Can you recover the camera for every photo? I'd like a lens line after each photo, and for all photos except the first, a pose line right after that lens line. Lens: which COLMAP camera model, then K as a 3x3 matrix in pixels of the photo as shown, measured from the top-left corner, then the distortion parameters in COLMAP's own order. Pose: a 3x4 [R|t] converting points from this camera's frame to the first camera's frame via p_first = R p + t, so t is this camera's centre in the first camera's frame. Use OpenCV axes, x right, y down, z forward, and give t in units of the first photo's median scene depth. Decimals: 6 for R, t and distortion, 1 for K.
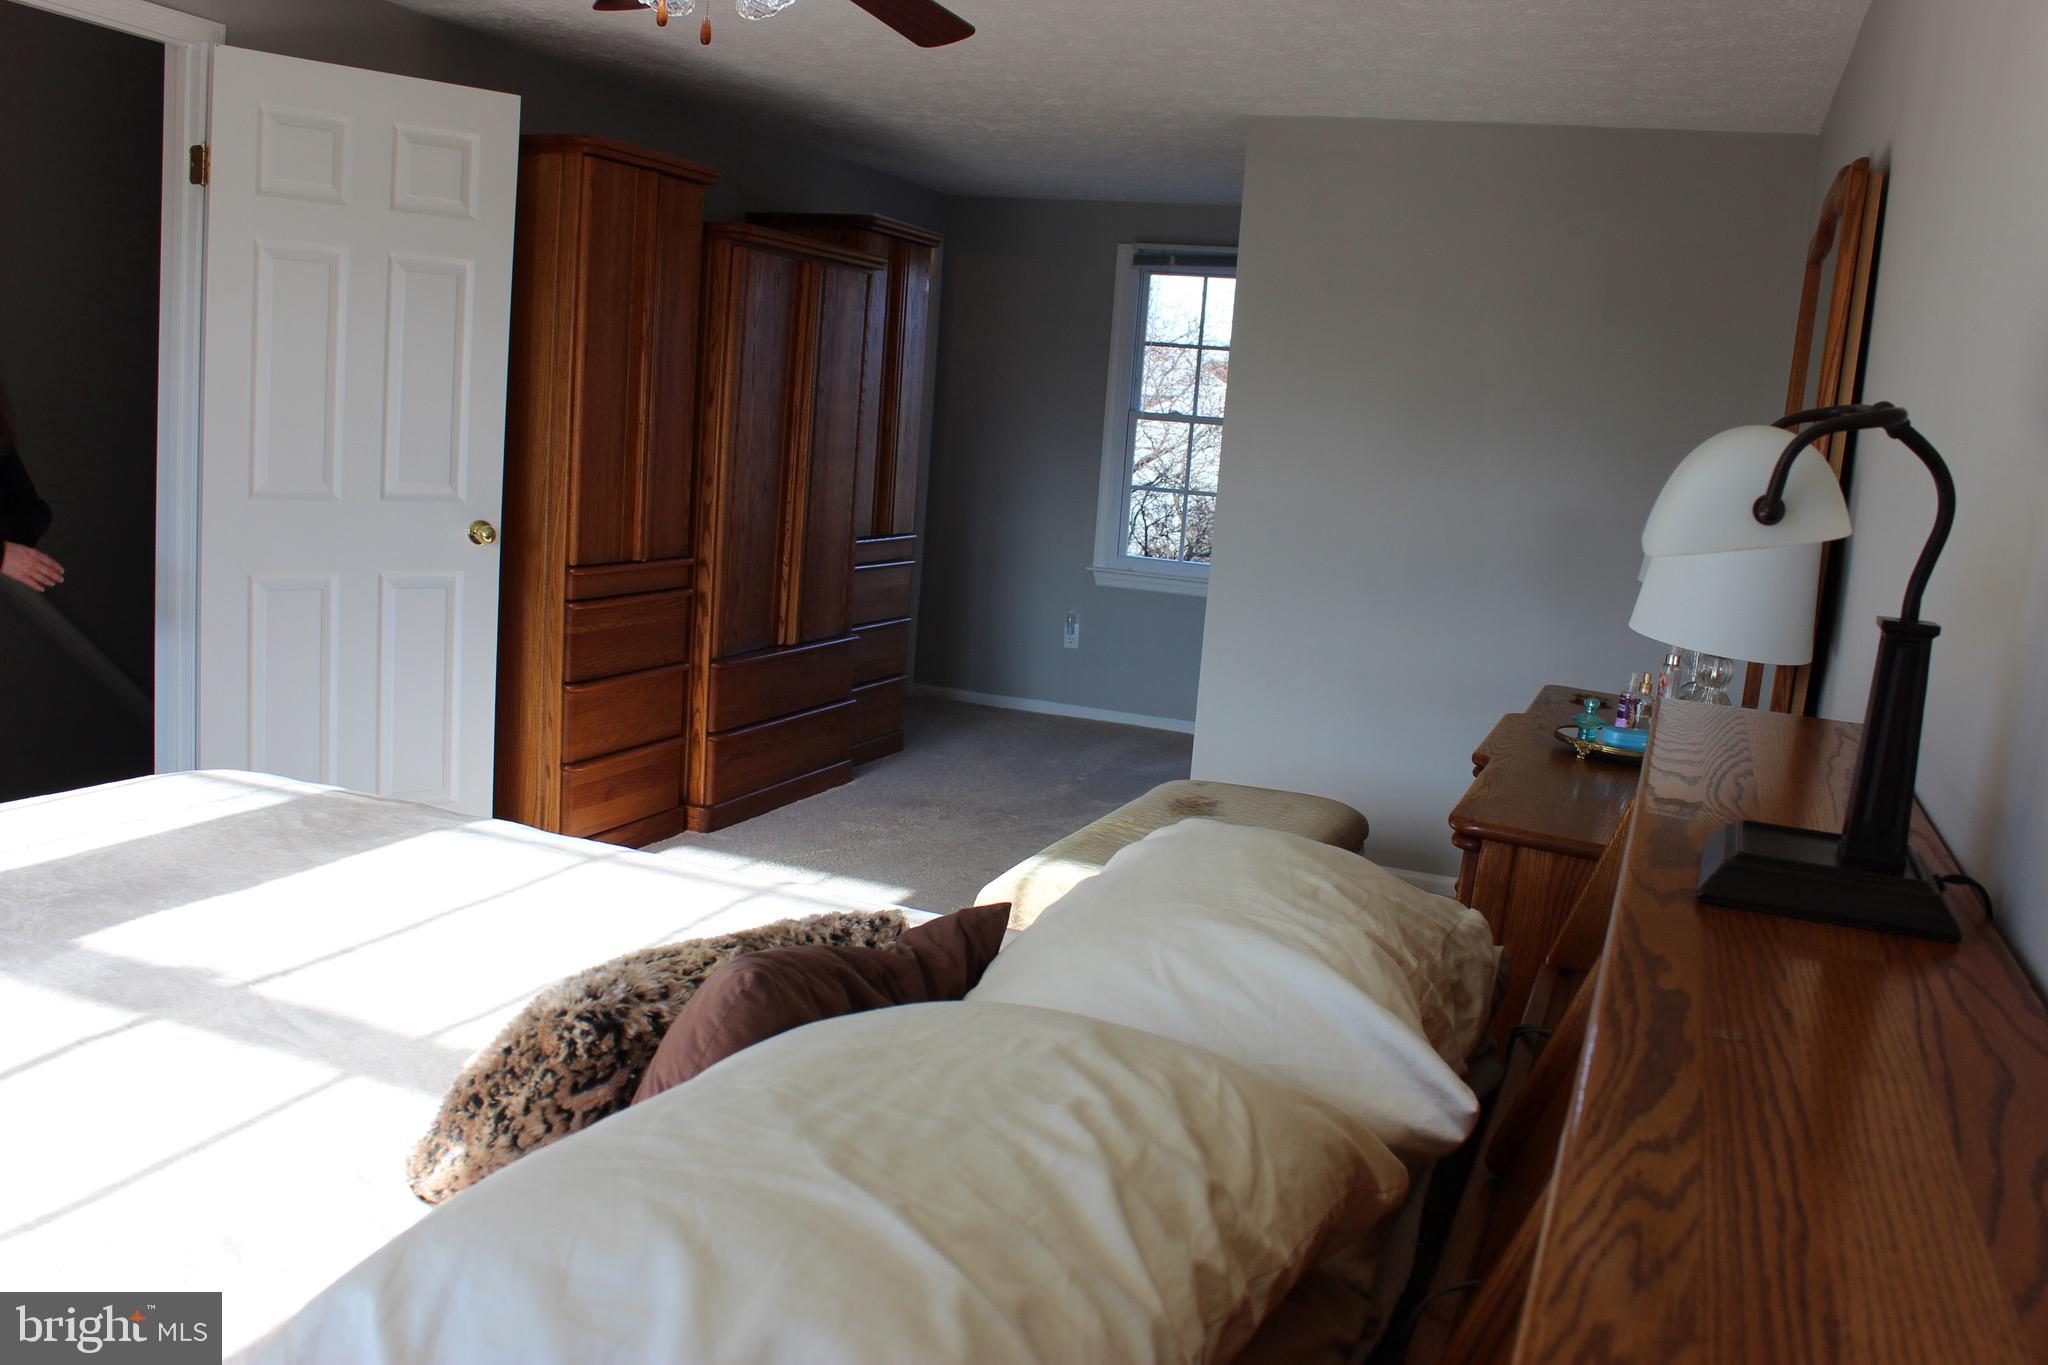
lens RADIAL K [[1764.6, 0, 1029.3], [0, 1764.6, 679.6], [0, 0, 1]] dist [-0.163560, 0.148018]
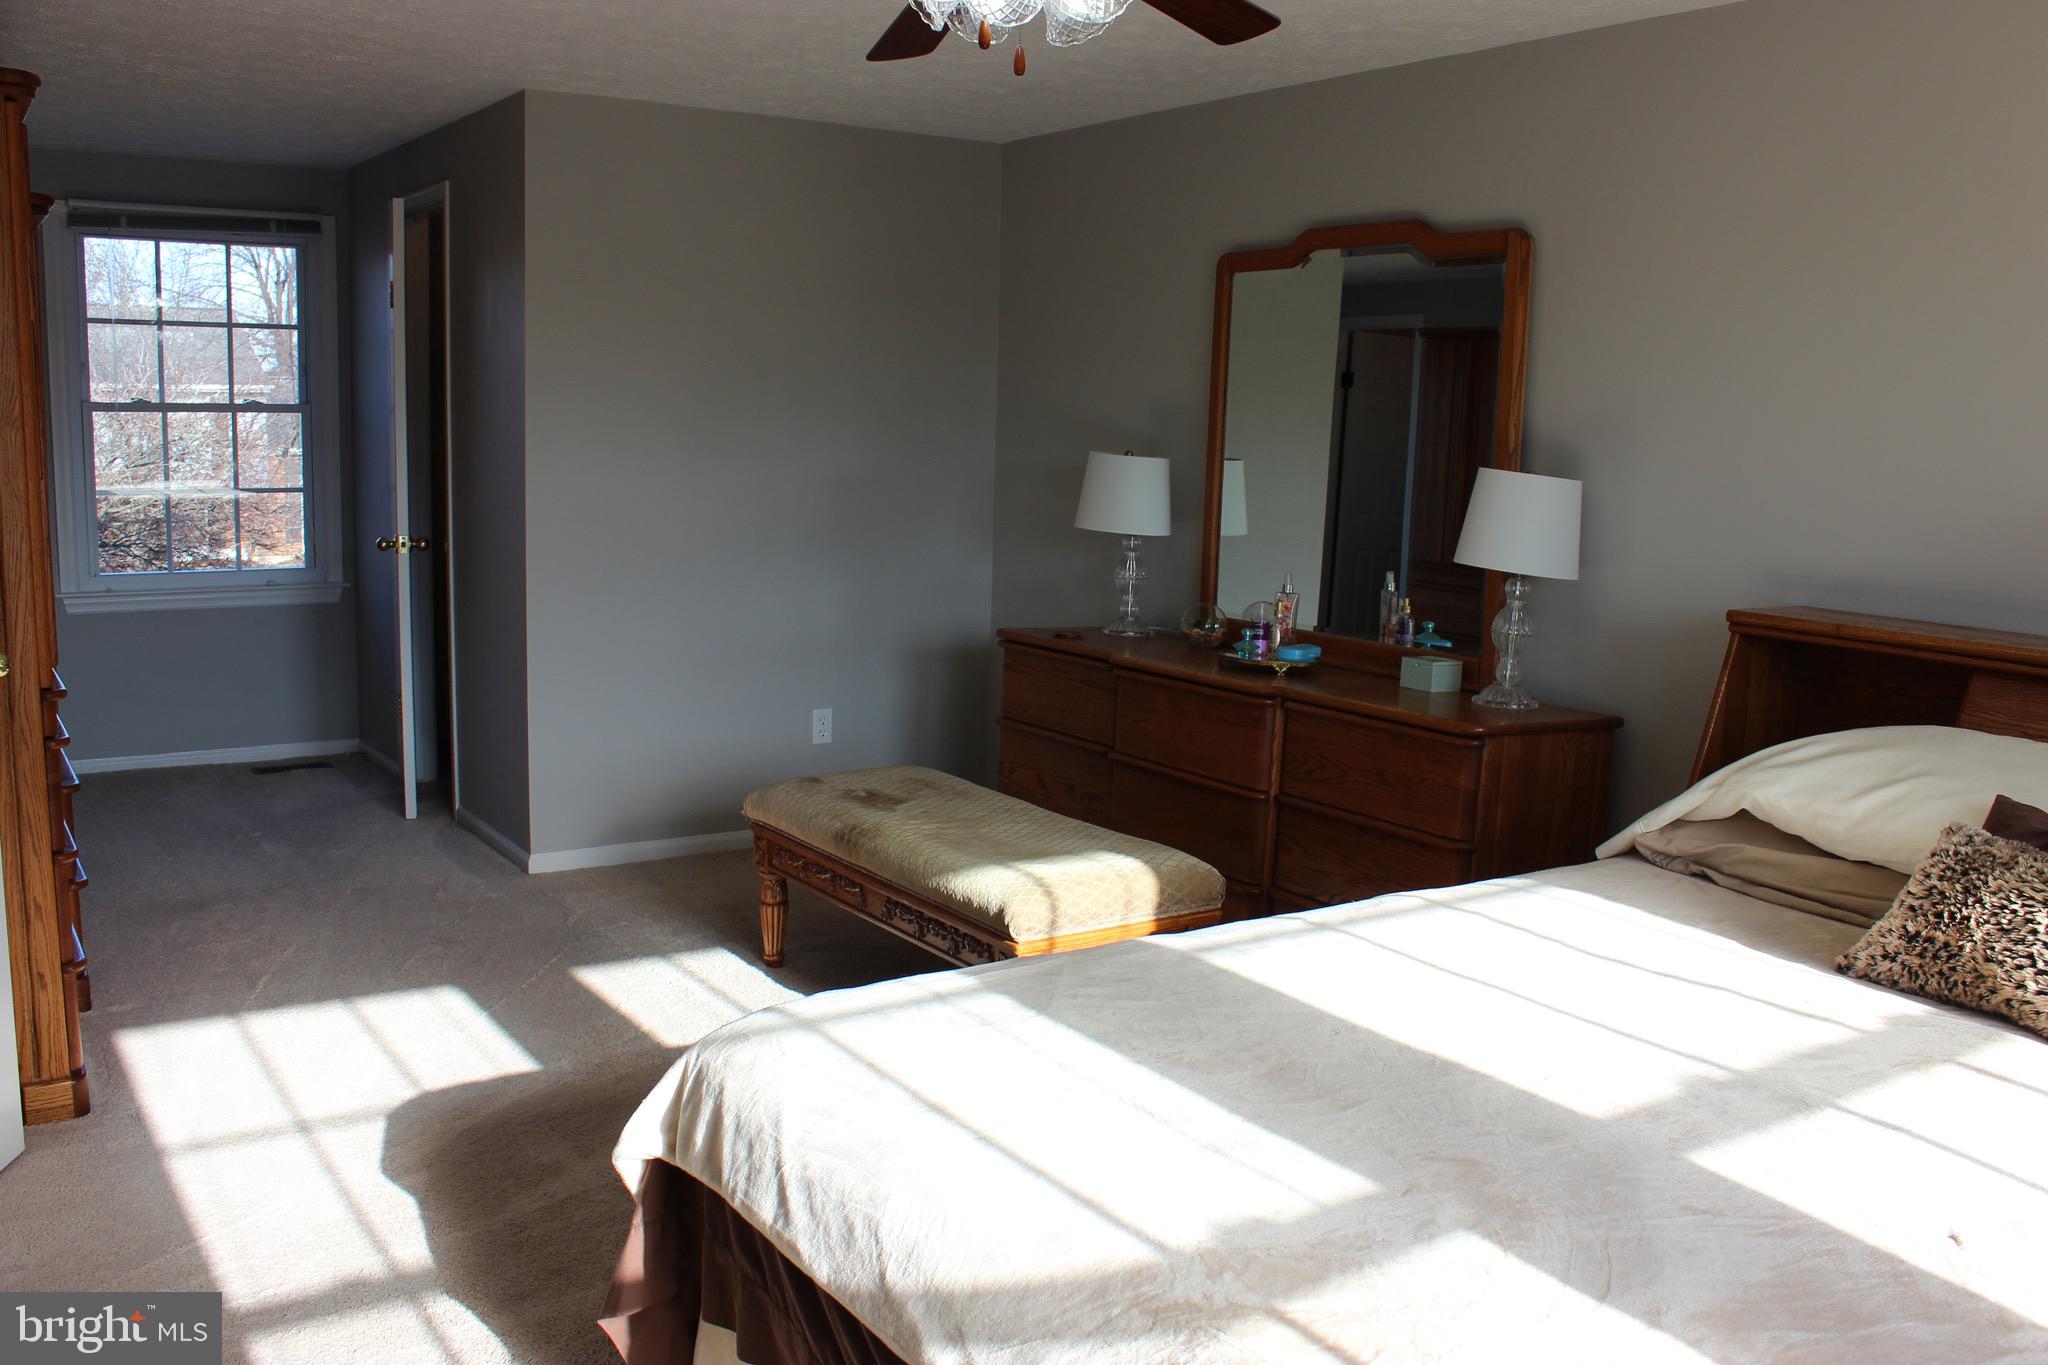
lens RADIAL K [[1764.6, 0, 1022.8], [0, 1764.6, 688.4], [0, 0, 1]] dist [-0.163560, 0.148018]
pose [[0.583987, -0.189853, 0.789250, -0.510873], [0.144645, 0.981044, 0.128962, -0.086519], [-0.798772, 0.038849, 0.600378, 0.237190]]
